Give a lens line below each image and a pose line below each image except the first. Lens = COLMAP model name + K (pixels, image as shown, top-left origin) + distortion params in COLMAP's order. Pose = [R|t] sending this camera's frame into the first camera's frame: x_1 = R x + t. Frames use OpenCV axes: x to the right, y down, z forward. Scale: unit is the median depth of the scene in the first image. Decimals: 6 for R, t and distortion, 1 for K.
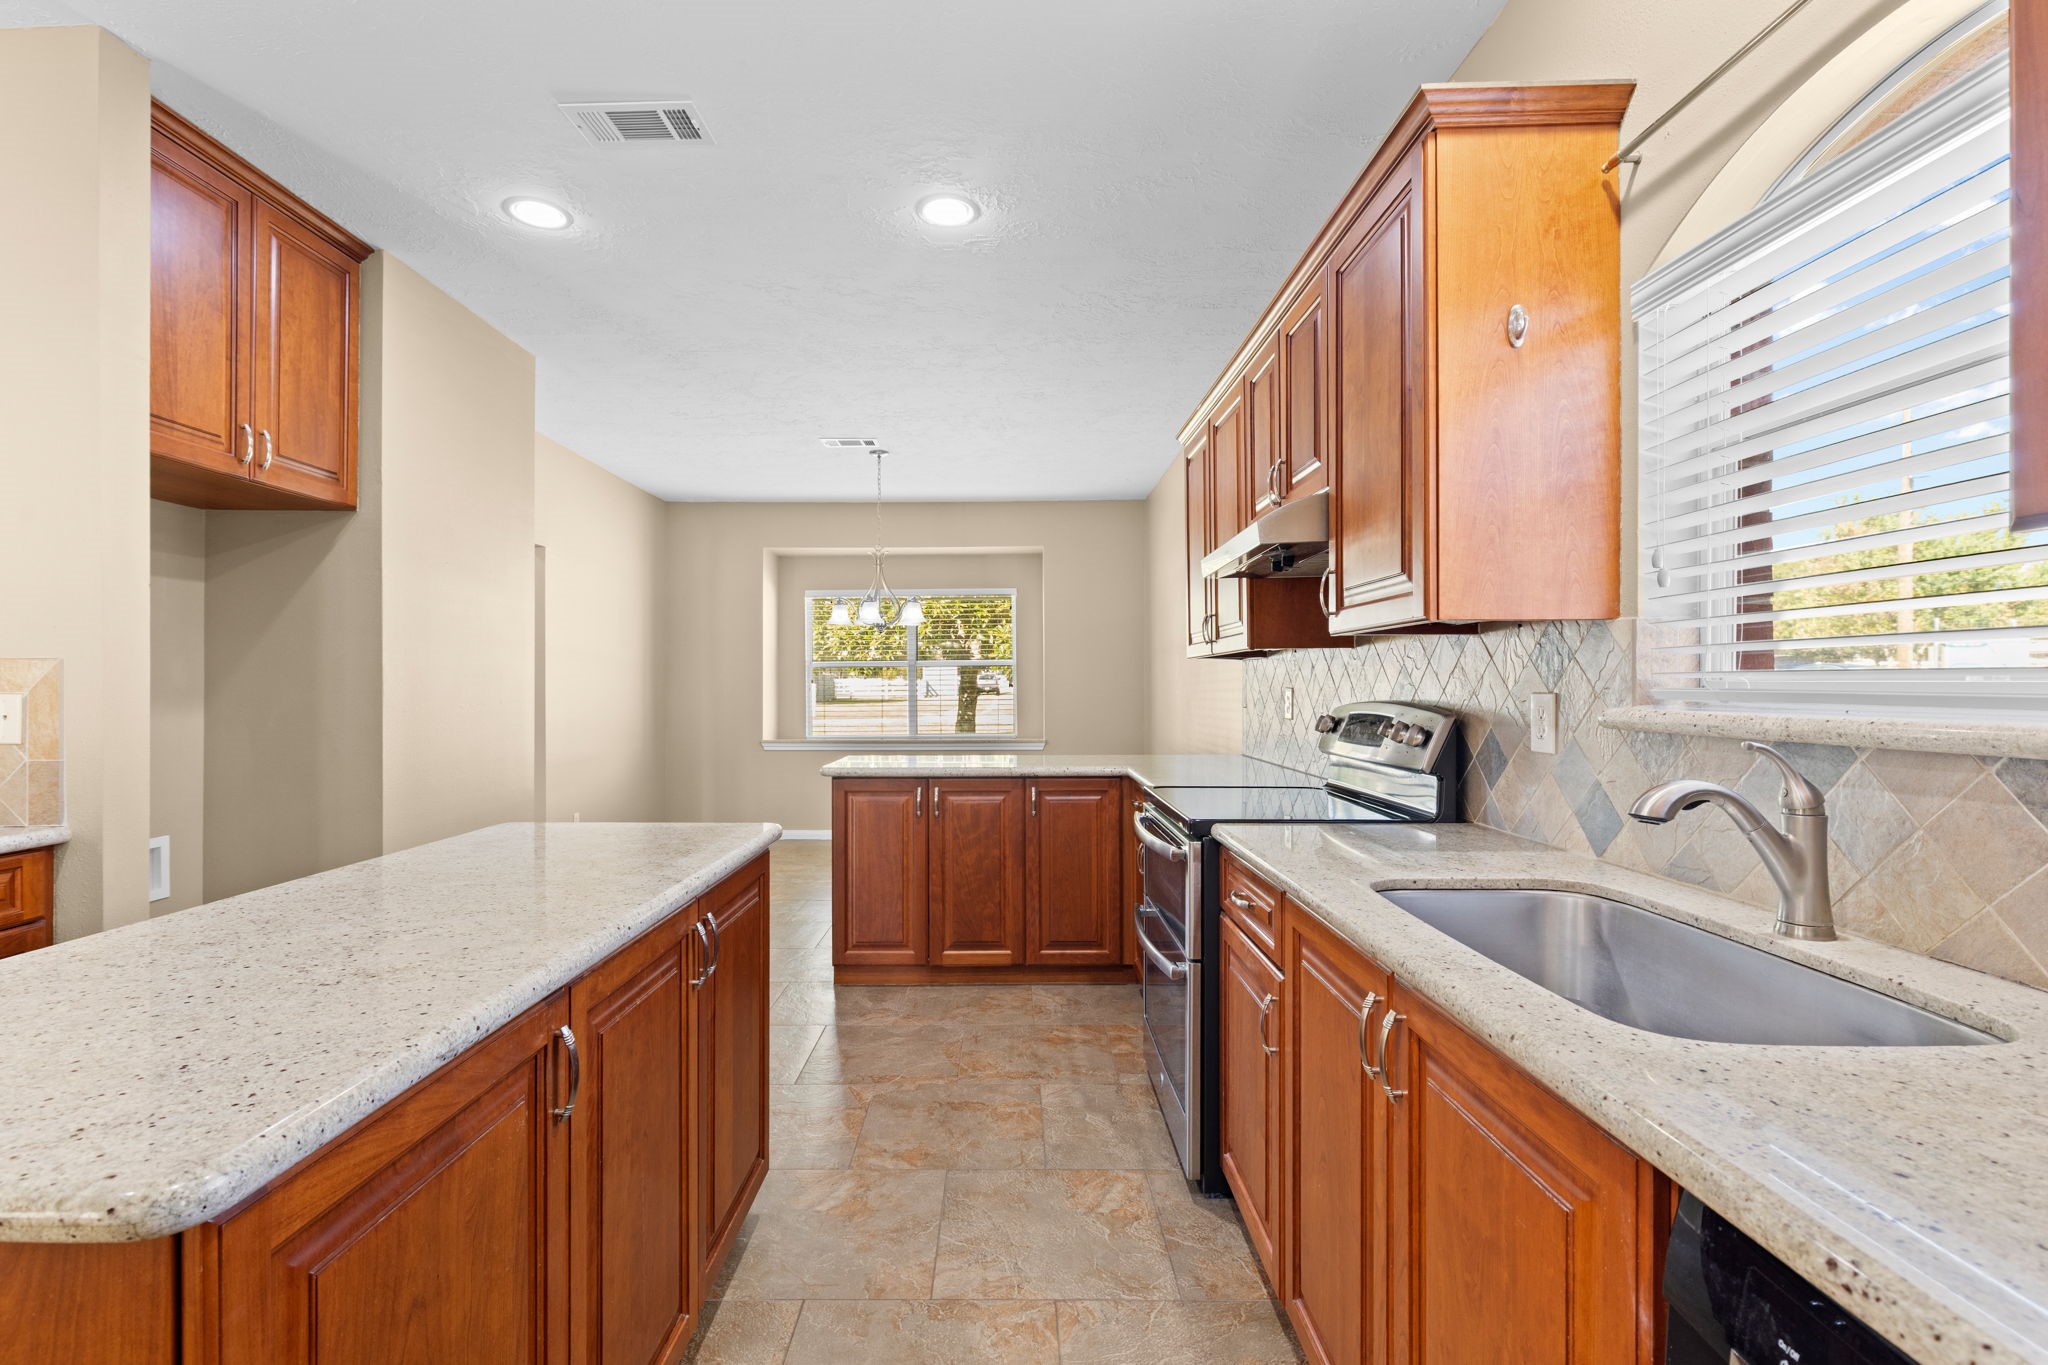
lens RADIAL K [[942.9, 0, 1002.6], [0, 942.9, 699.8], [0, 0, 1]] dist [0.000165, 0.001875]
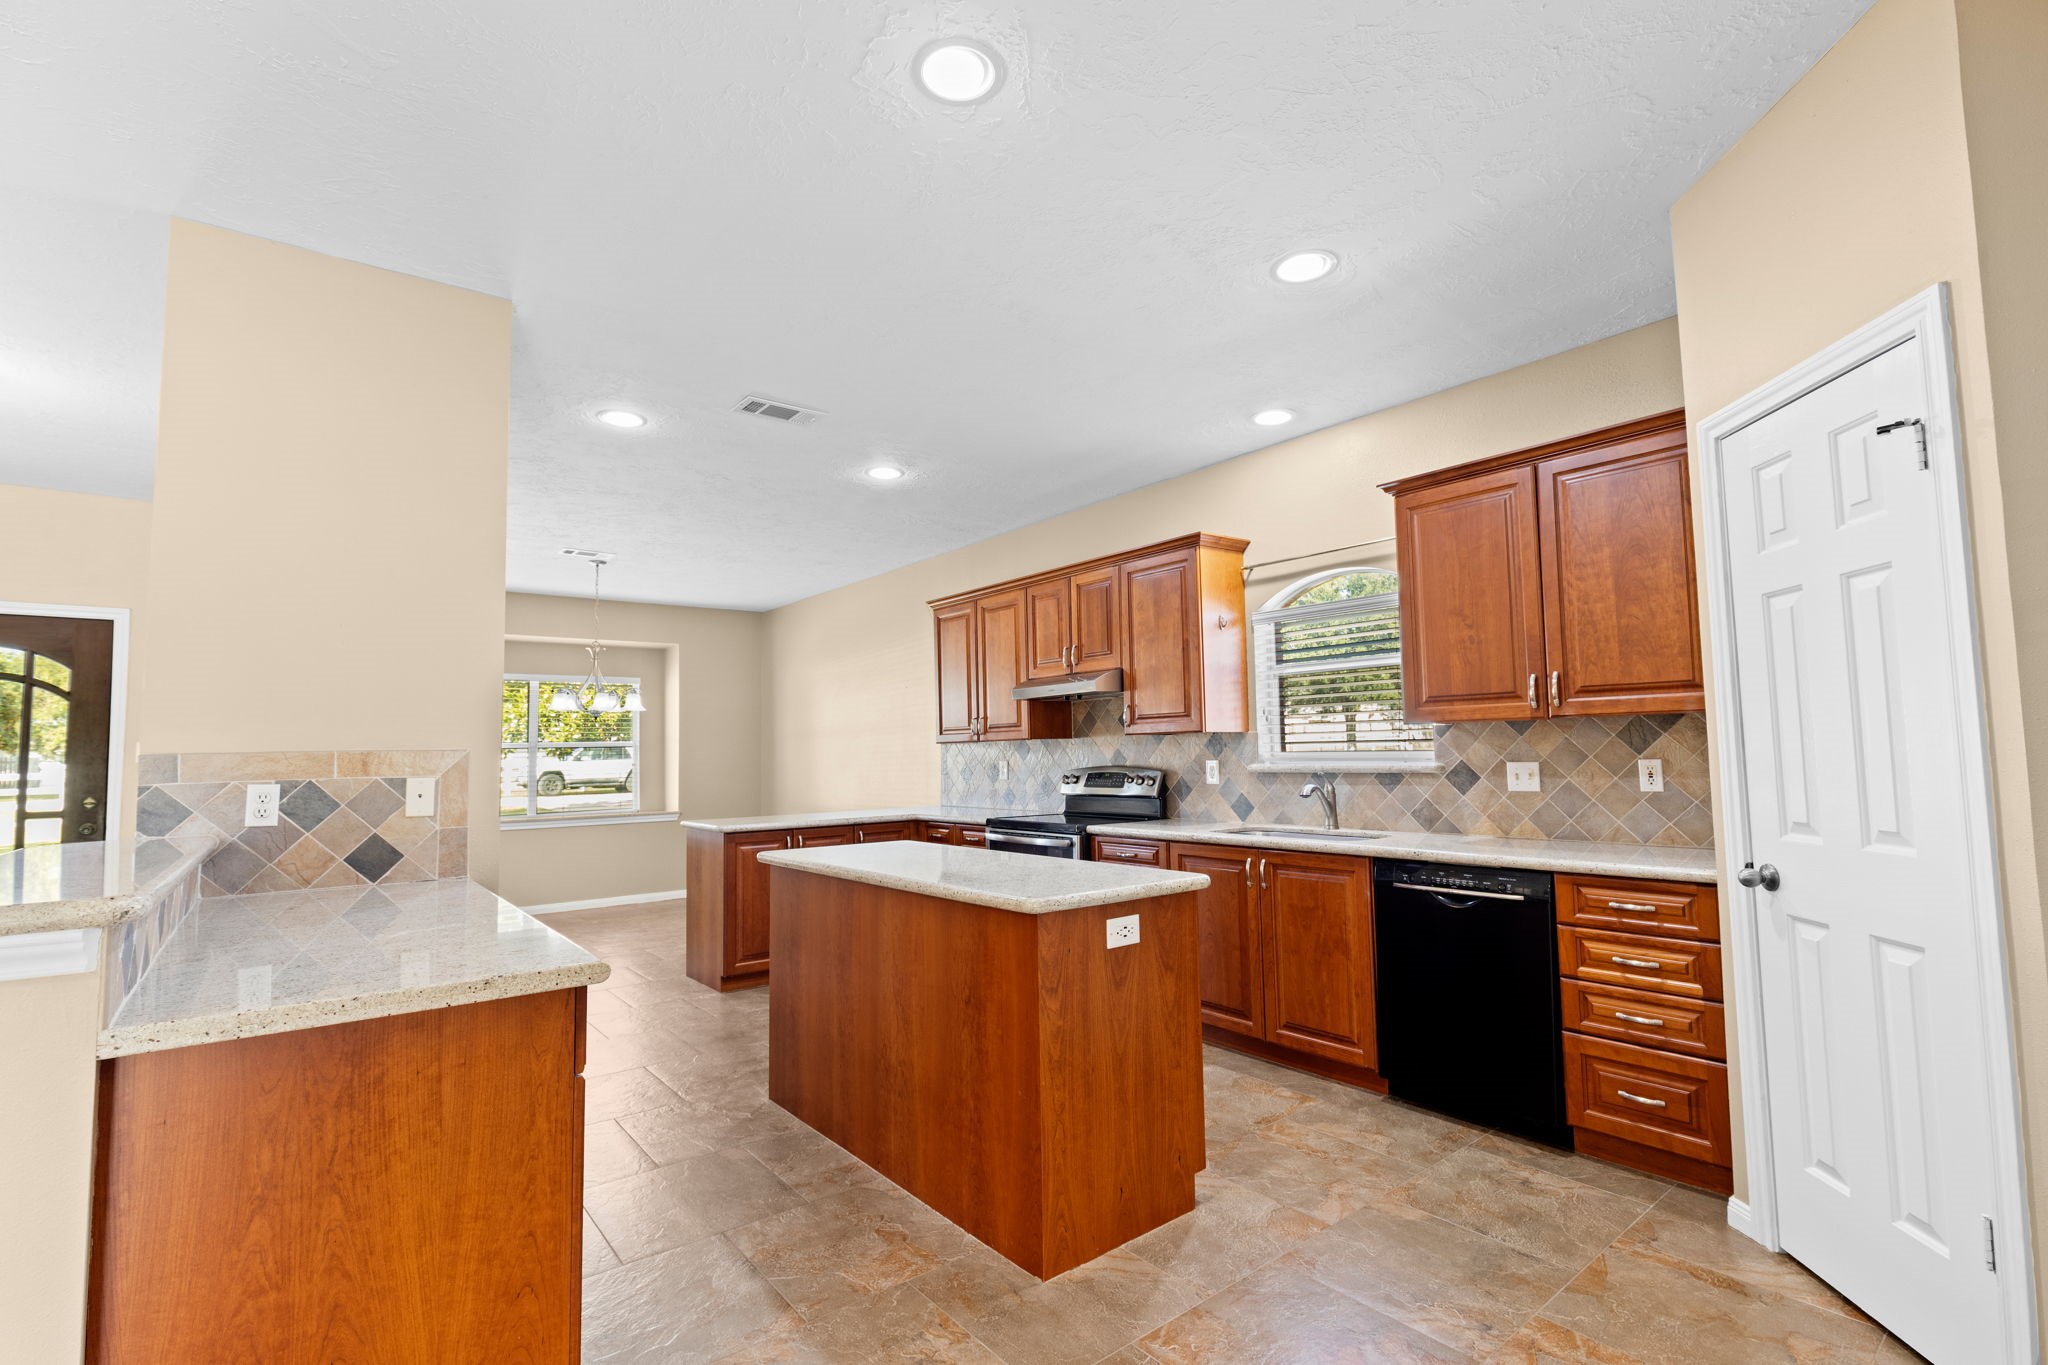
lens RADIAL K [[942.9, 0, 991.2], [0, 942.9, 697.4], [0, 0, 1]] dist [0.000165, 0.001875]
pose [[0.784159, 0.027051, 0.619970, -1.249496], [0.023664, 0.997019, -0.073434, -0.002553], [-0.620109, 0.072255, 0.781181, -0.514862]]
